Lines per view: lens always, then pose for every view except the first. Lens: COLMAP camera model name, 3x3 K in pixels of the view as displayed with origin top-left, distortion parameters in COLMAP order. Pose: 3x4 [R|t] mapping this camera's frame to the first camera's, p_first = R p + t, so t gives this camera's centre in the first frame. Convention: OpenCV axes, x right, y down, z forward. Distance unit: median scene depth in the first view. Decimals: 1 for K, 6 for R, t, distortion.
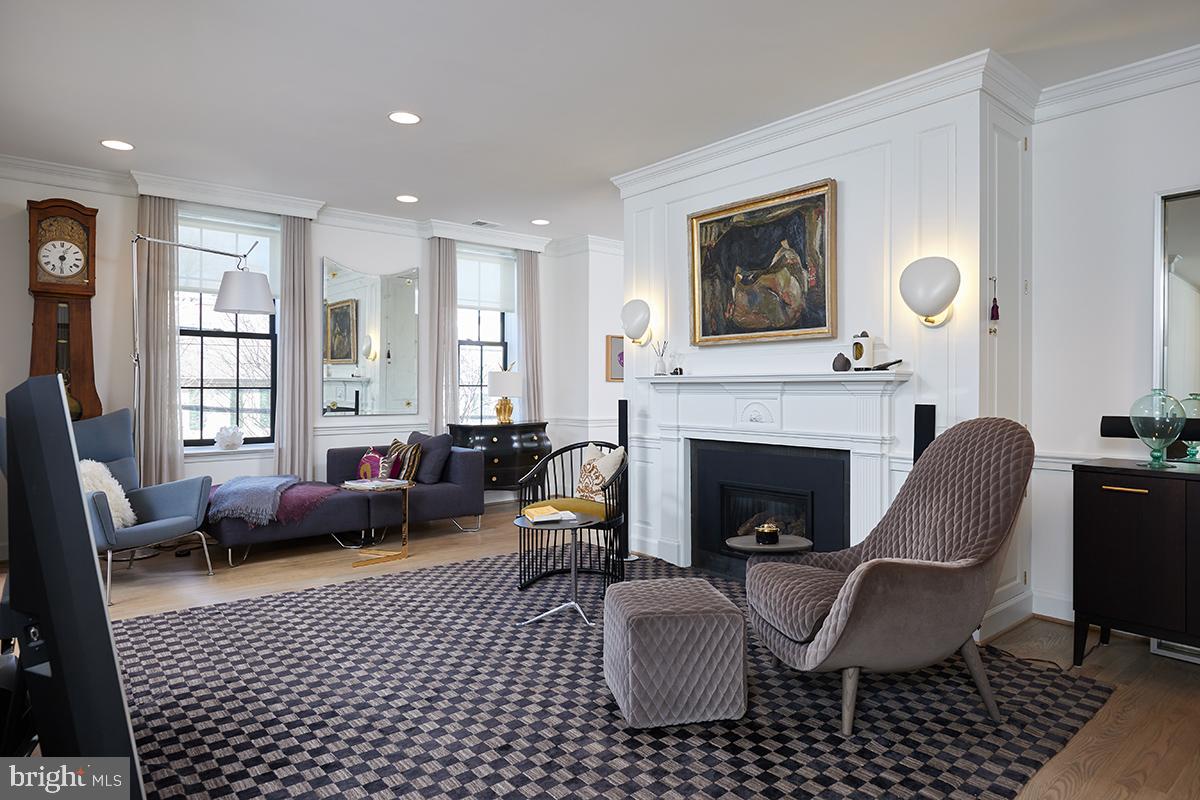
lens RADIAL K [[698.5, 0, 602.8], [0, 698.5, 388.3], [0, 0, 1]] dist [0.003953, 0.000339]
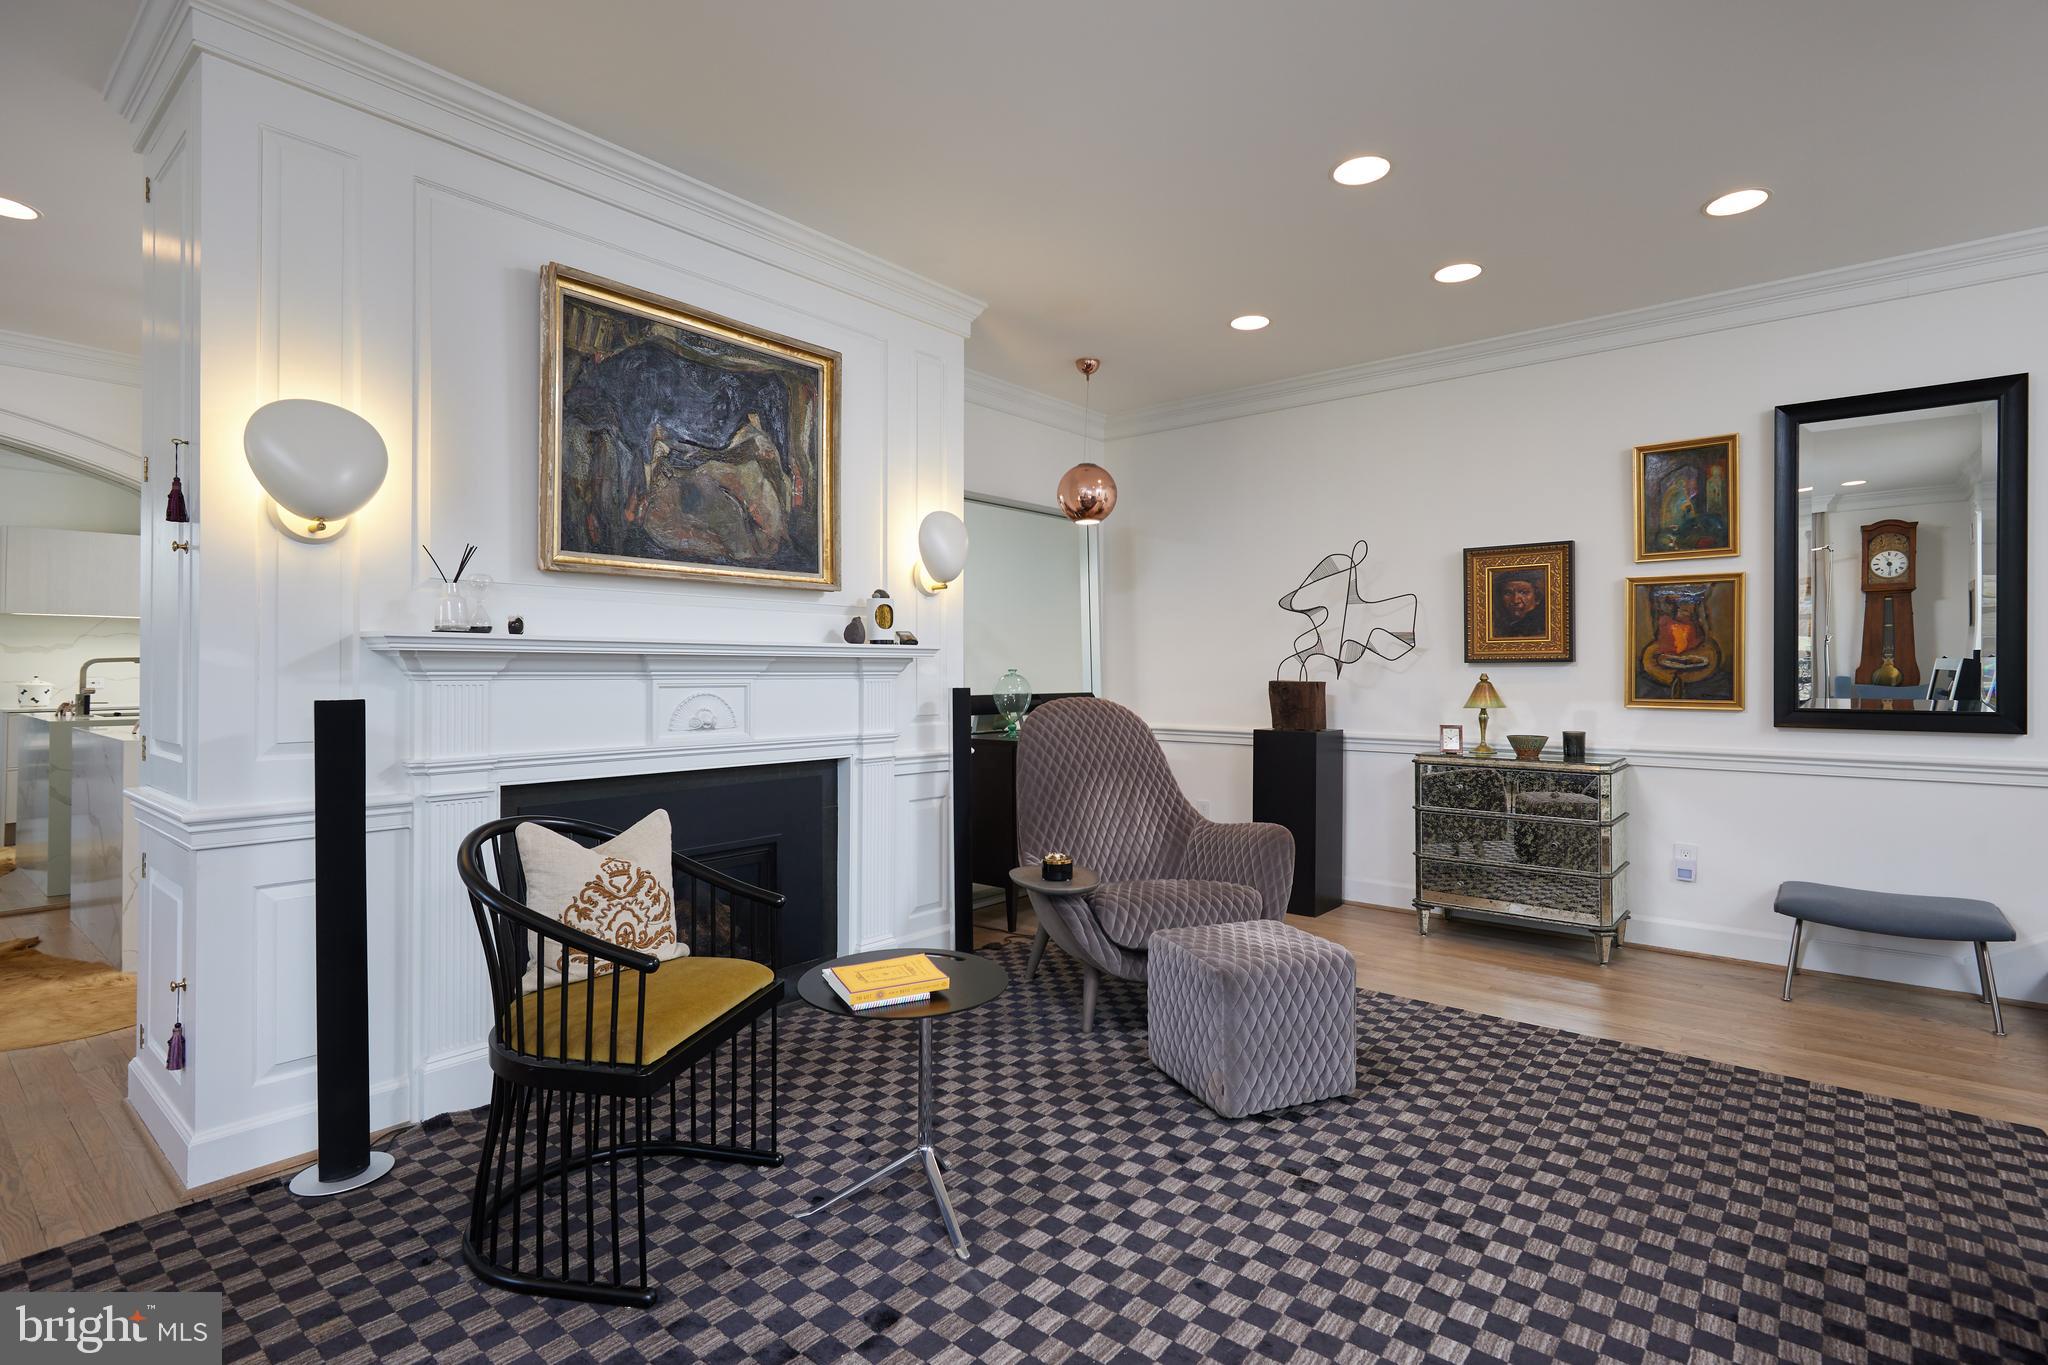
lens RADIAL K [[991.8, 0, 1026.4], [0, 991.8, 671.0], [0, 0, 1]] dist [0.001694, 0.000396]
pose [[-0.171812, -0.000442, 0.985130, -0.572832], [-0.004444, 0.999990, -0.000326, 0.001644], [-0.985120, -0.004434, -0.171812, 0.885015]]
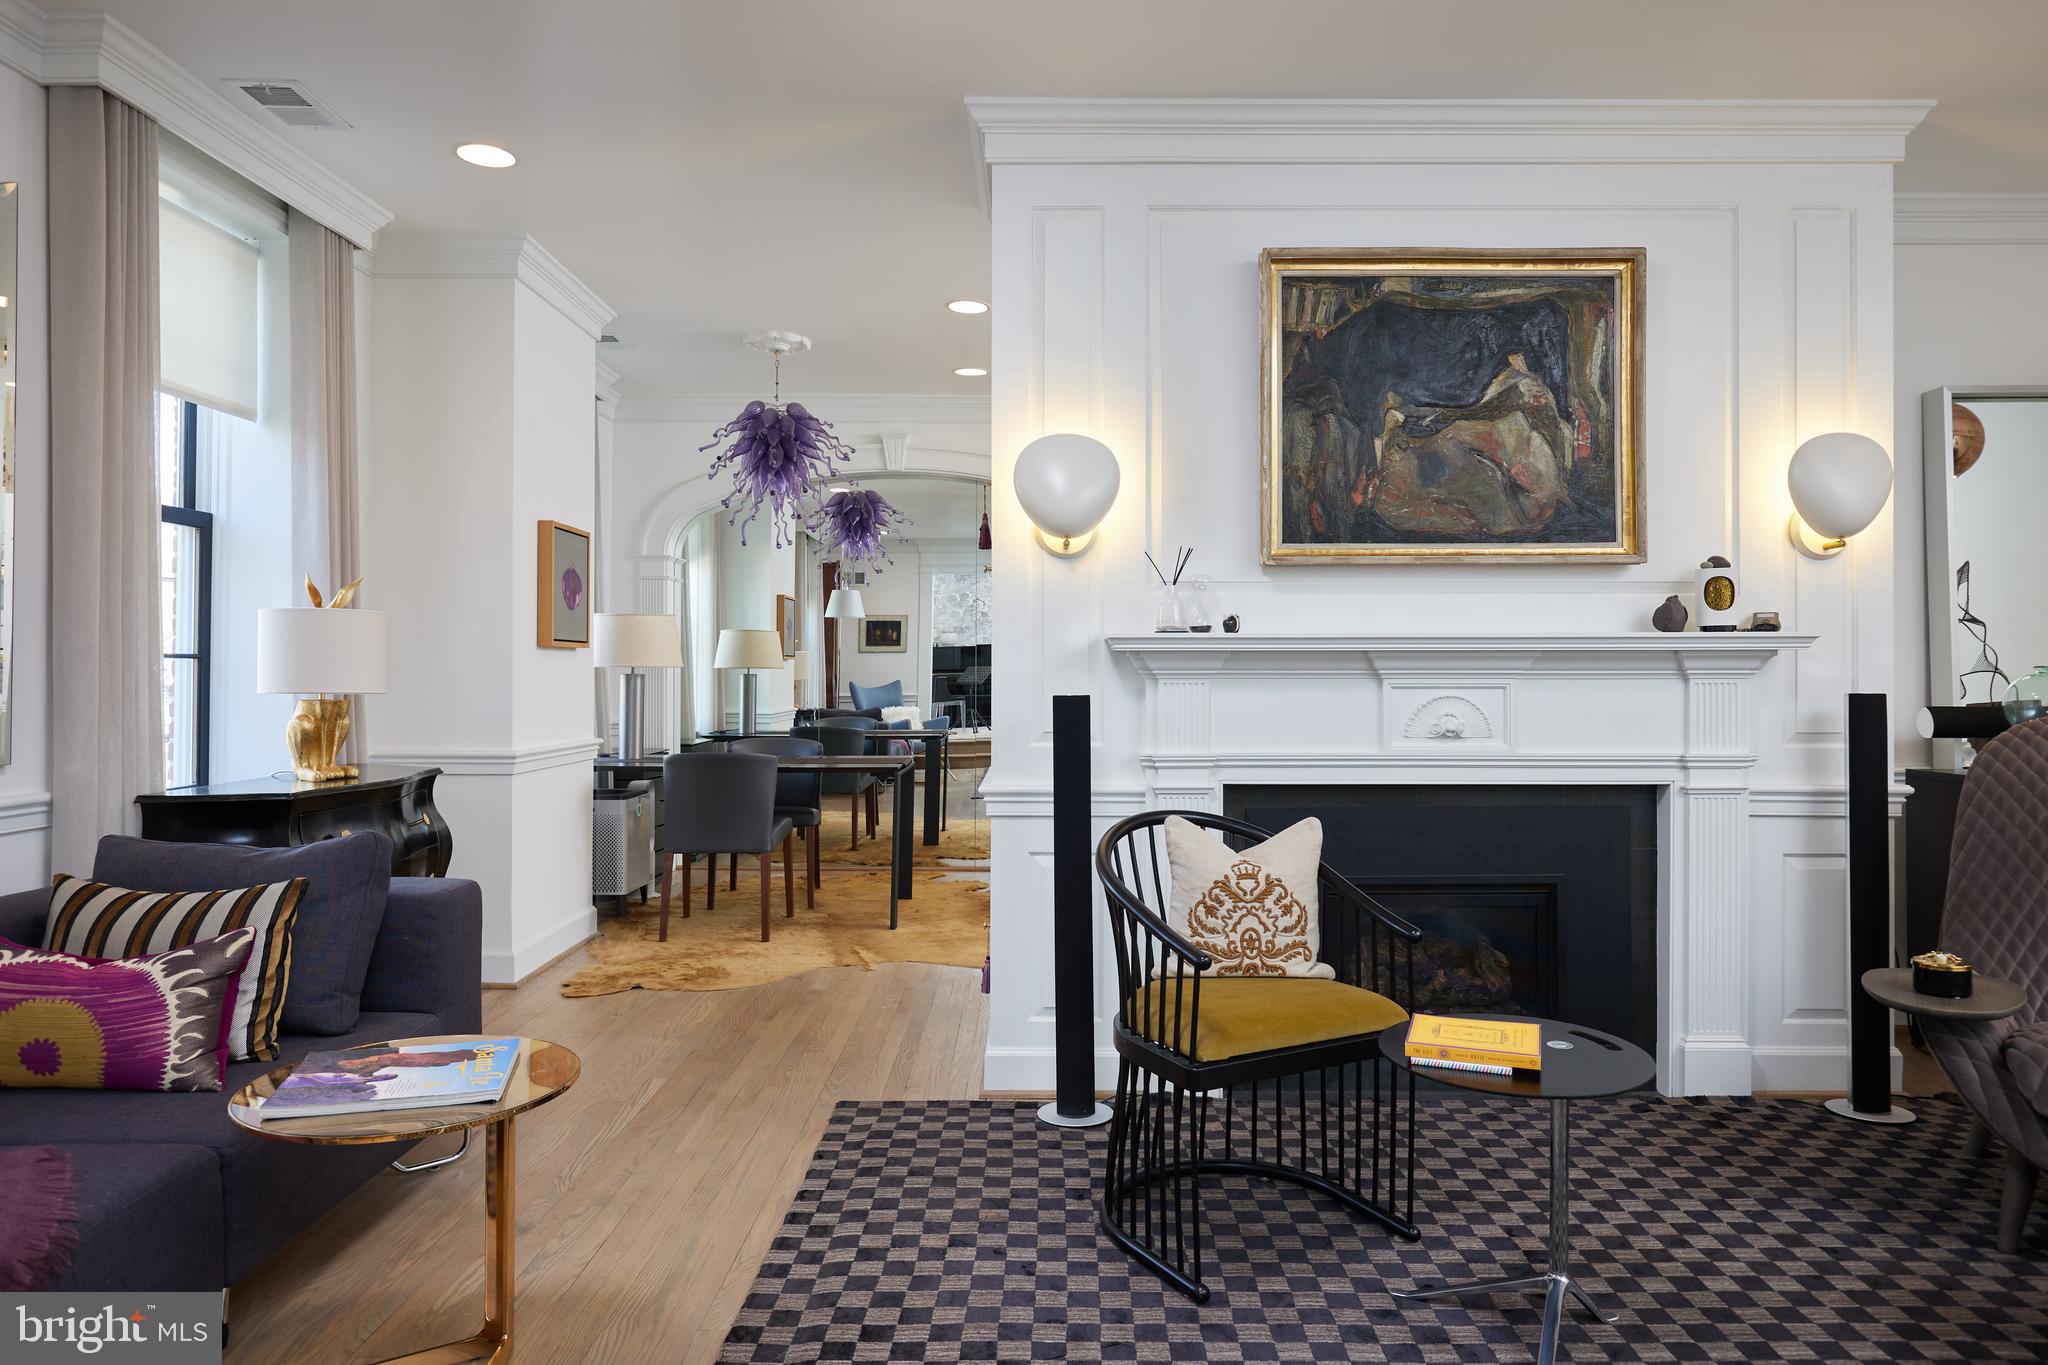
lens RADIAL K [[1259.9, 0, 1029.9], [0, 1259.9, 669.3], [0, 0, 1]] dist [-0.005267, 0.003690]
pose [[0.649471, 0.000230, 0.760386, -0.585217], [-0.001276, 0.999999, 0.000787, 0.002307], [-0.760385, -0.001482, 0.649471, 0.670601]]
